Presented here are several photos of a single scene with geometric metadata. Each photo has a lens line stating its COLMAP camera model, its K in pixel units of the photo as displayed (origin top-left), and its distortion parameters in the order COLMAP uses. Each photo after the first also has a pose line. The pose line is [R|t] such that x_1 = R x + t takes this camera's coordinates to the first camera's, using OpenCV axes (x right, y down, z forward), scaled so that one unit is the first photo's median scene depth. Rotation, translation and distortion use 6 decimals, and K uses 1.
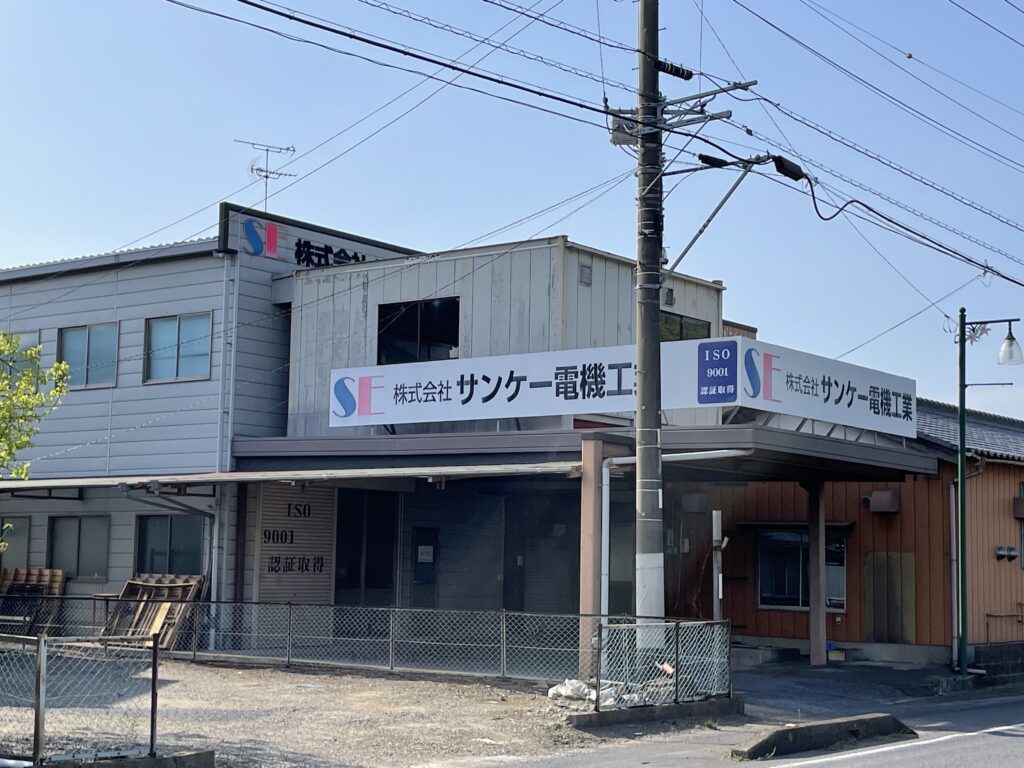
lens RADIAL K [[1642.0, 0, 512.1], [0, 1642.0, 383.5], [0, 0, 1]] dist [0.034524, 0.000000]
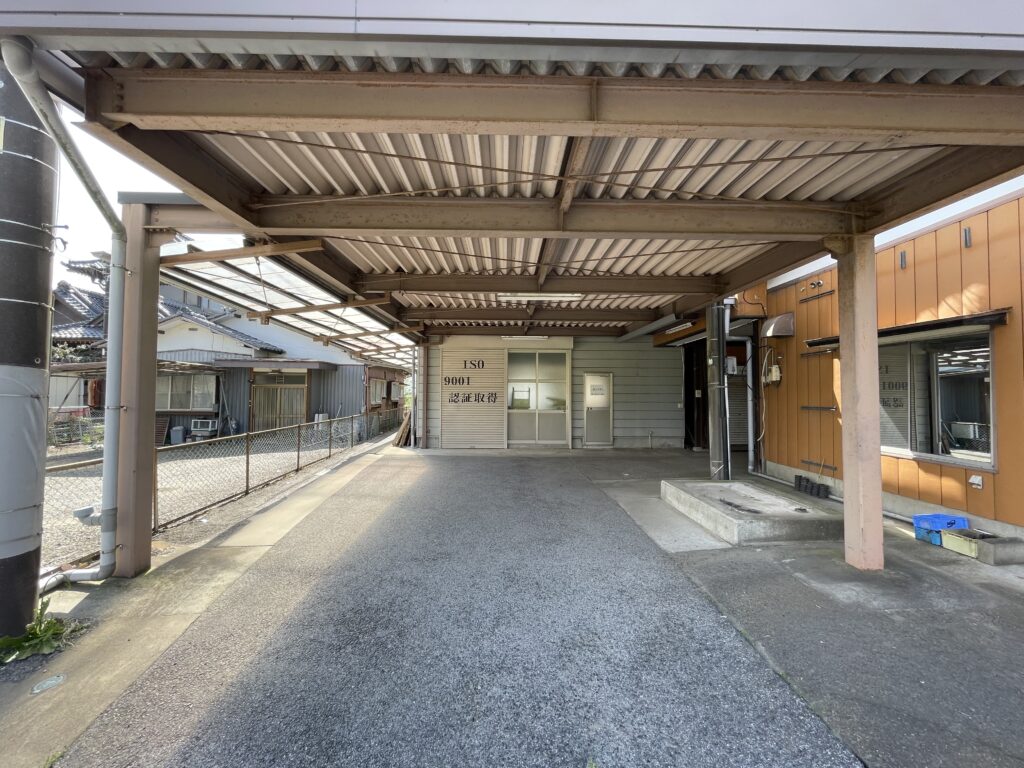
lens RADIAL K [[415.5, 0, 509.3], [0, 415.5, 382.8], [0, 0, 1]] dist [0.002797, 0.000124]
pose [[0.611073, -0.041149, -0.790504, 0.213837], [0.092265, 0.995544, 0.019500, 0.090639], [0.786179, -0.084852, 0.612146, 0.777596]]
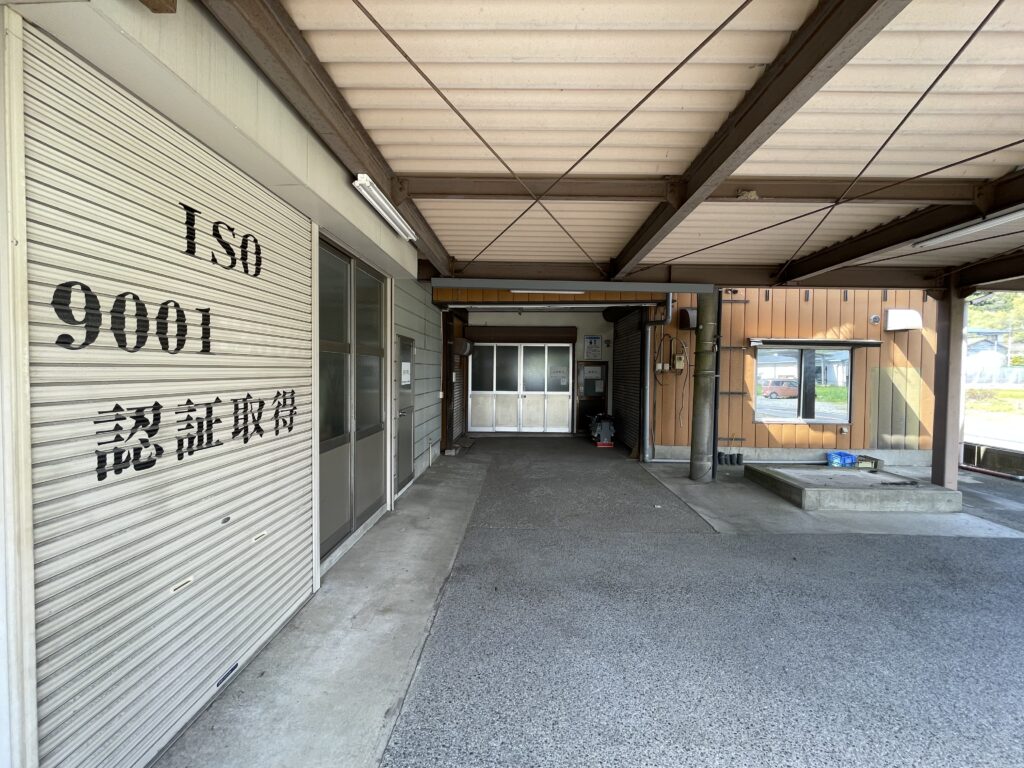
lens RADIAL K [[415.5, 0, 515.3], [0, 415.5, 382.2], [0, 0, 1]] dist [0.002797, 0.000124]
pose [[0.811929, -0.028384, 0.583066, -0.132141], [-0.056059, 0.990410, 0.126276, 0.089567], [-0.581058, -0.135213, 0.802551, 0.904960]]
